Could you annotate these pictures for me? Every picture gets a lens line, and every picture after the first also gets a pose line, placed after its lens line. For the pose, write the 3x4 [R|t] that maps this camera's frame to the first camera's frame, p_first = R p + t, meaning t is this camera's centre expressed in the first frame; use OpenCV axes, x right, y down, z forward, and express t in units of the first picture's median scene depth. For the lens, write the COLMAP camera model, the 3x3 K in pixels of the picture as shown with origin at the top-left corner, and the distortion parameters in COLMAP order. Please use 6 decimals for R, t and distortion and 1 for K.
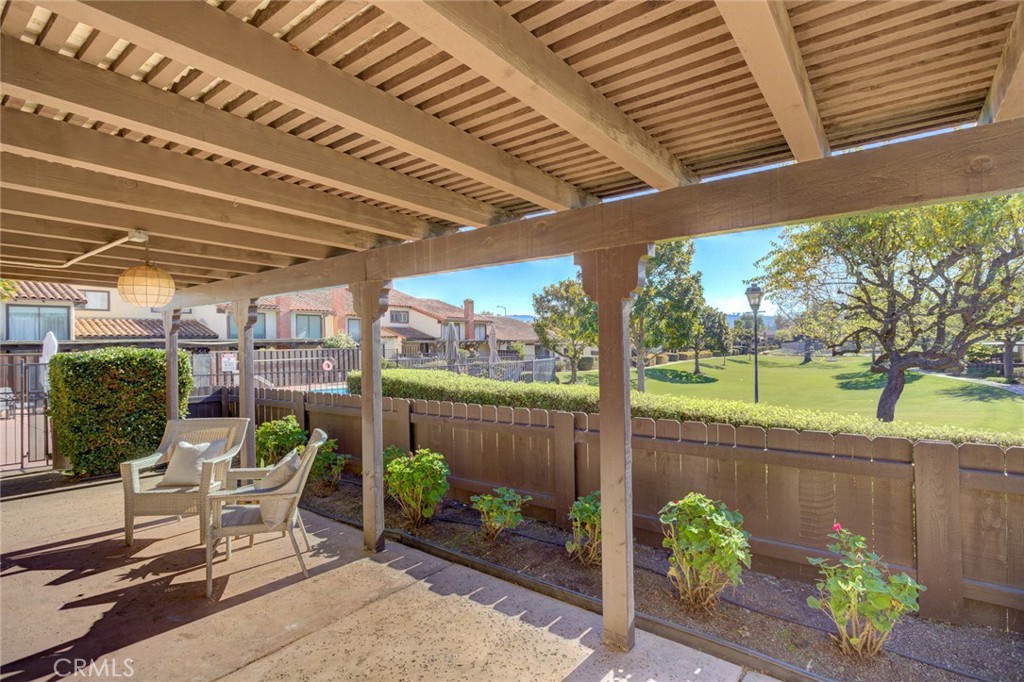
lens RADIAL K [[494.5, 0, 514.4], [0, 494.5, 342.7], [0, 0, 1]] dist [-0.001207, 0.000343]
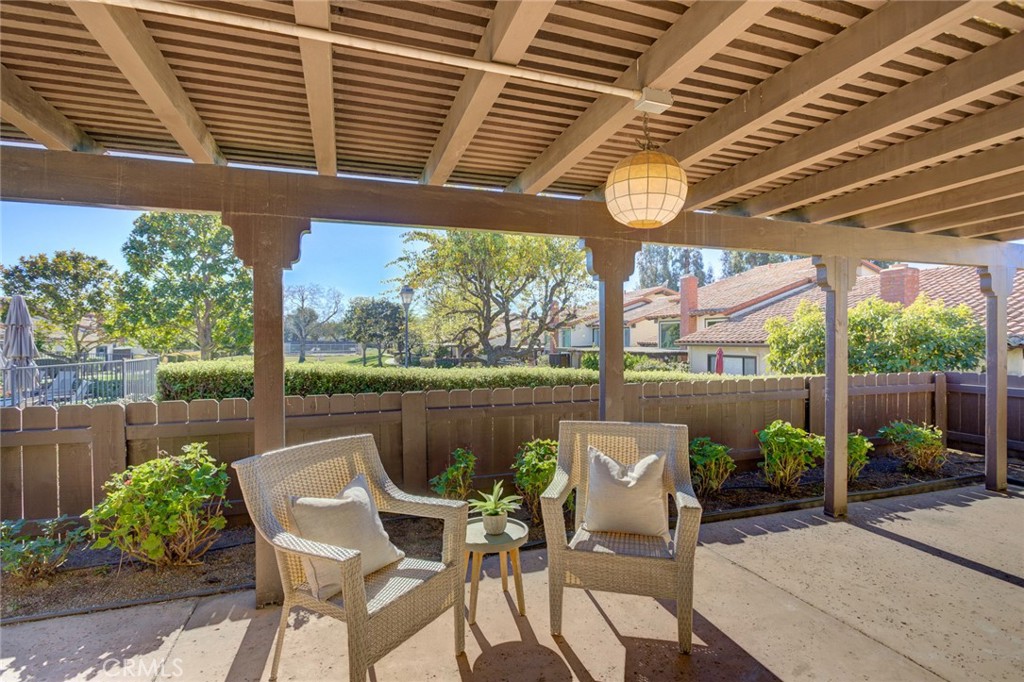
lens RADIAL K [[494.5, 0, 514.4], [0, 494.5, 342.7], [0, 0, 1]] dist [-0.001207, 0.000343]
pose [[0.558078, 0.010194, 0.829726, -0.273679], [-0.007563, 0.999945, -0.007198, 0.017812], [-0.829754, -0.002258, 0.558124, 0.168036]]
